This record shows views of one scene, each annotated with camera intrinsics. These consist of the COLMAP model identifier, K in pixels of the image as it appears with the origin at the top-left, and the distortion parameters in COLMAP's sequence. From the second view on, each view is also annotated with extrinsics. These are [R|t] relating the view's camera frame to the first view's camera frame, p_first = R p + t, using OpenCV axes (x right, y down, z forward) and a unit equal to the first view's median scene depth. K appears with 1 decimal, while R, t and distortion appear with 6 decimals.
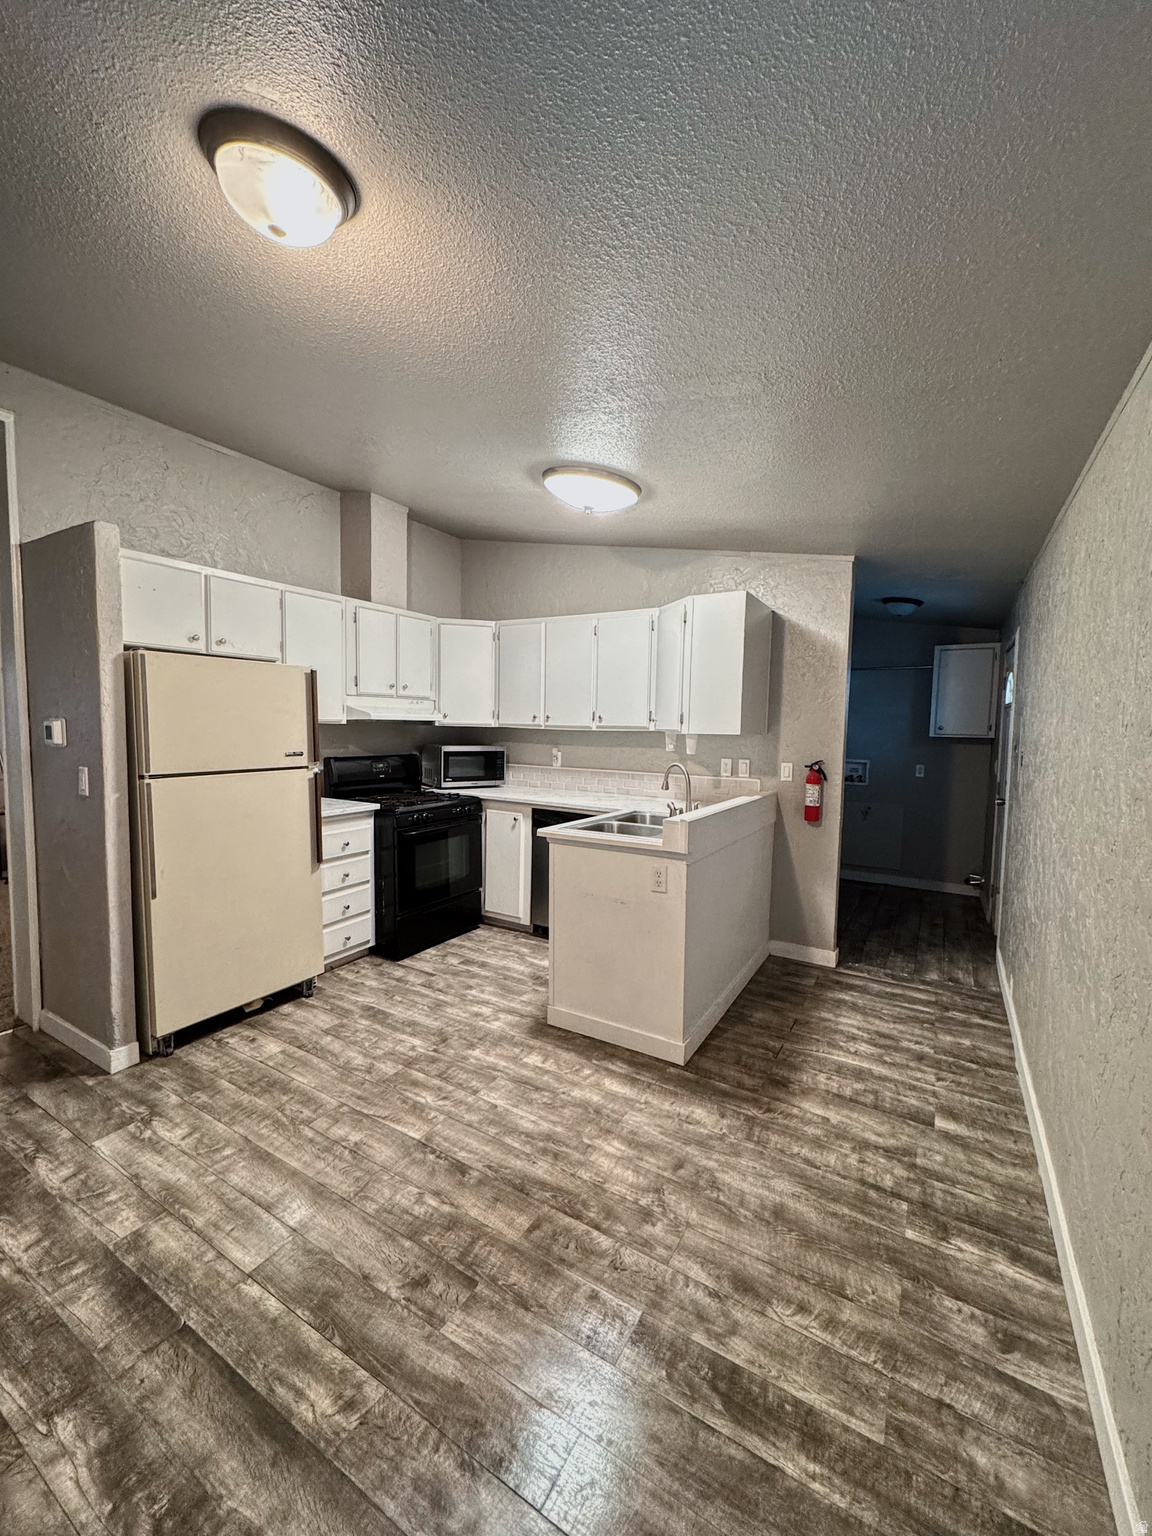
lens RADIAL K [[601.9, 0, 579.3], [0, 601.9, 763.9], [0, 0, 1]] dist [0.001235, 0.000028]
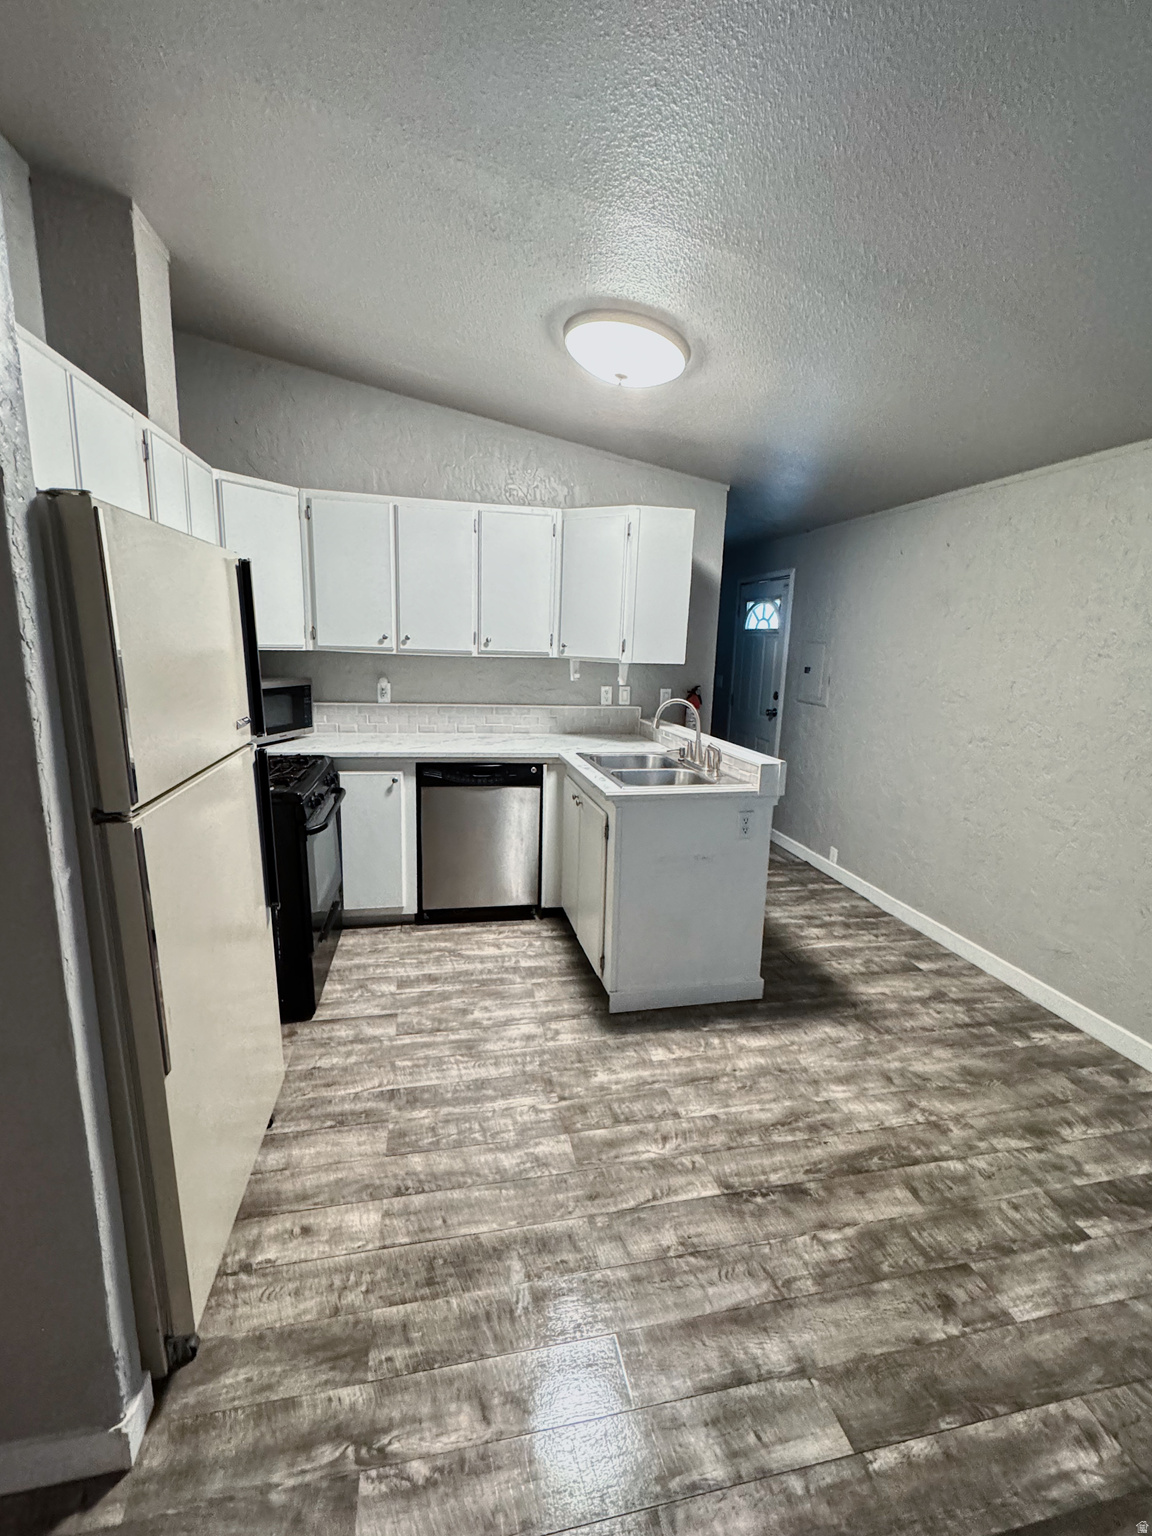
lens RADIAL K [[646.1, 0, 574.3], [0, 646.1, 764.7], [0, 0, 1]] dist [-0.001083, 0.000829]
pose [[0.739786, -0.121384, 0.661803, -0.785791], [0.023758, 0.987692, 0.154599, -0.074426], [-0.672423, -0.098647, 0.733564, 0.470421]]
